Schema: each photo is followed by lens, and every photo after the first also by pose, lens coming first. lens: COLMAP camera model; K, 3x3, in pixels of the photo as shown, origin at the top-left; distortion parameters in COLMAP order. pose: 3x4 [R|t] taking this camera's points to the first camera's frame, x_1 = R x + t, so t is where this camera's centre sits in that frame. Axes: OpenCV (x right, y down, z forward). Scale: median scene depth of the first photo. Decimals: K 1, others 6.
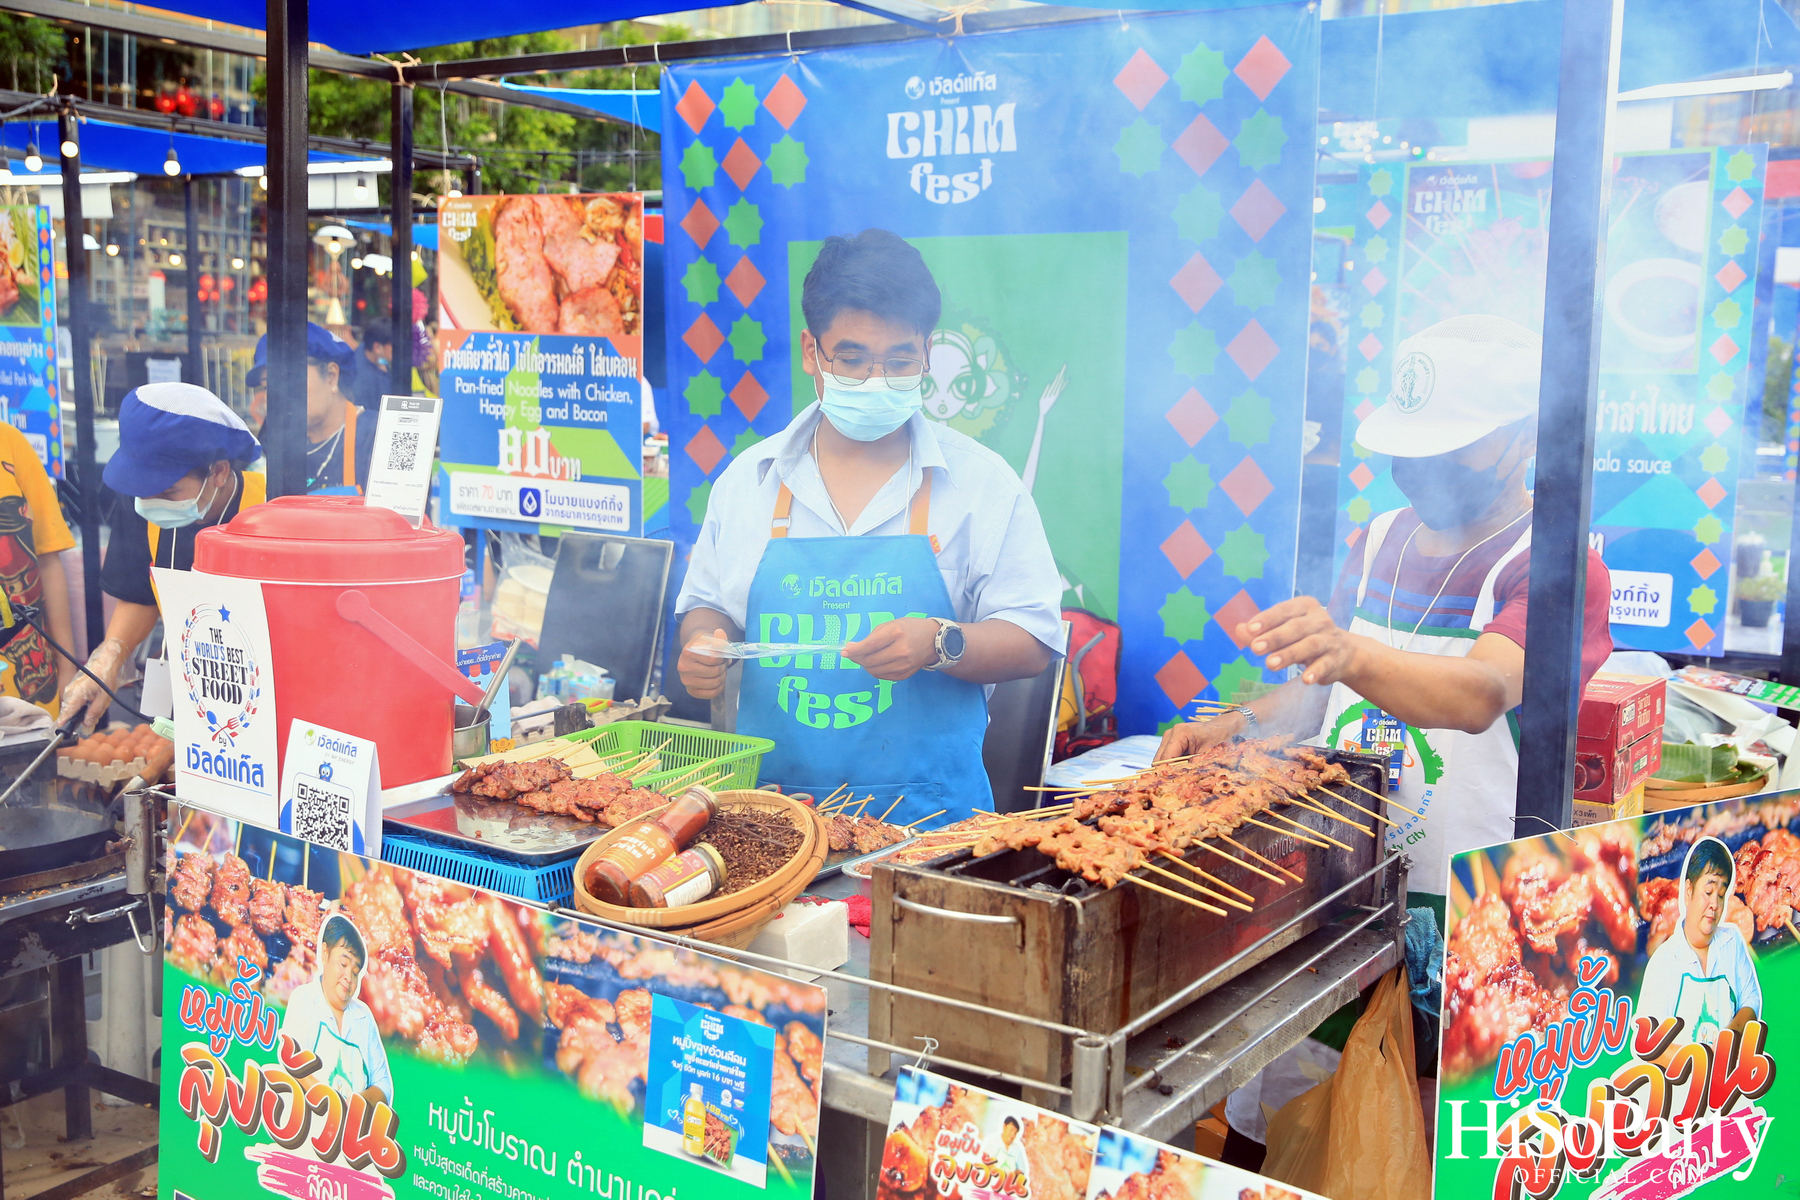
lens RADIAL K [[1828.5, 0, 895.3], [0, 1828.5, 615.3], [0, 0, 1]] dist [0.028085, 0.000000]
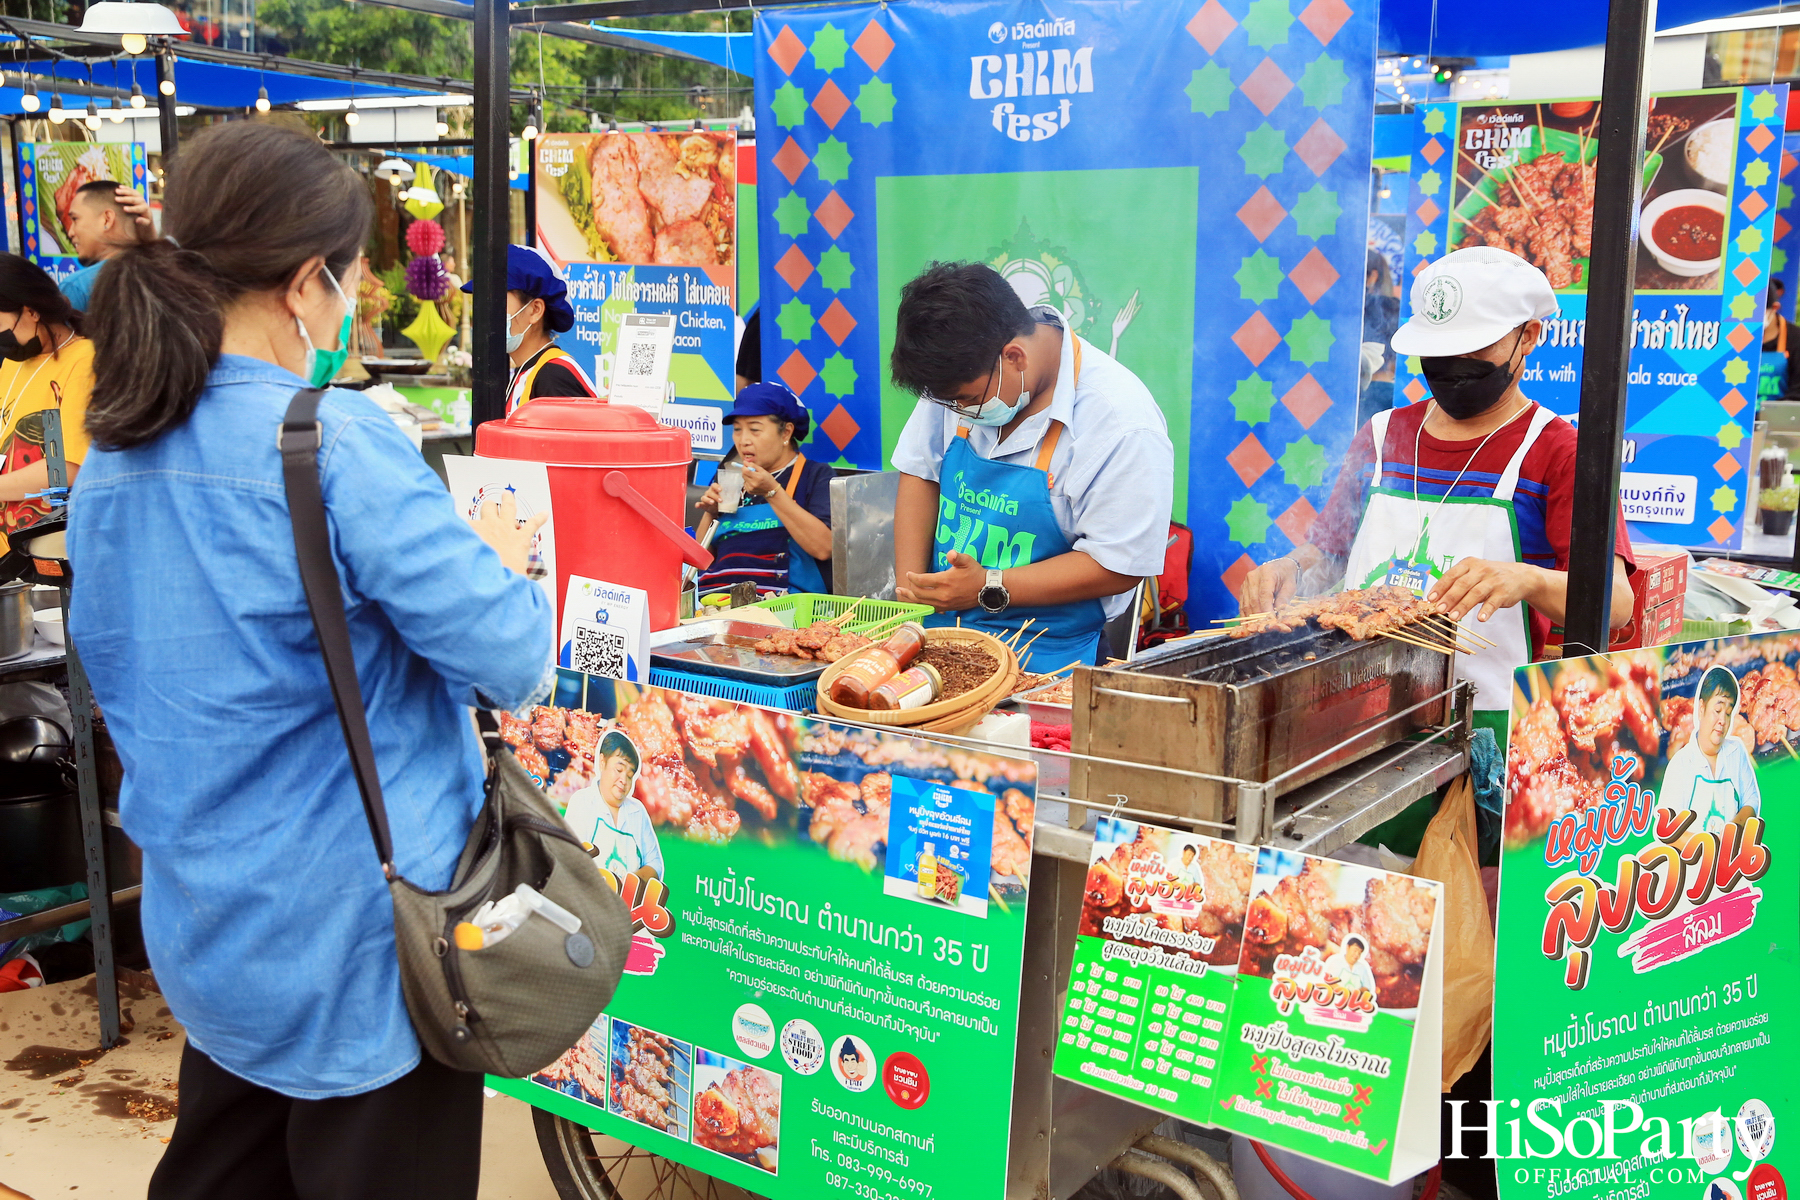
lens RADIAL K [[1828.5, 0, 914.4], [0, 1828.5, 605.0], [0, 0, 1]] dist [0.028085, 0.000000]
pose [[0.999984, -0.002374, -0.005101, -0.090896], [0.002532, 0.999510, 0.031208, 0.038529], [0.005024, -0.031220, 0.999500, -0.234024]]
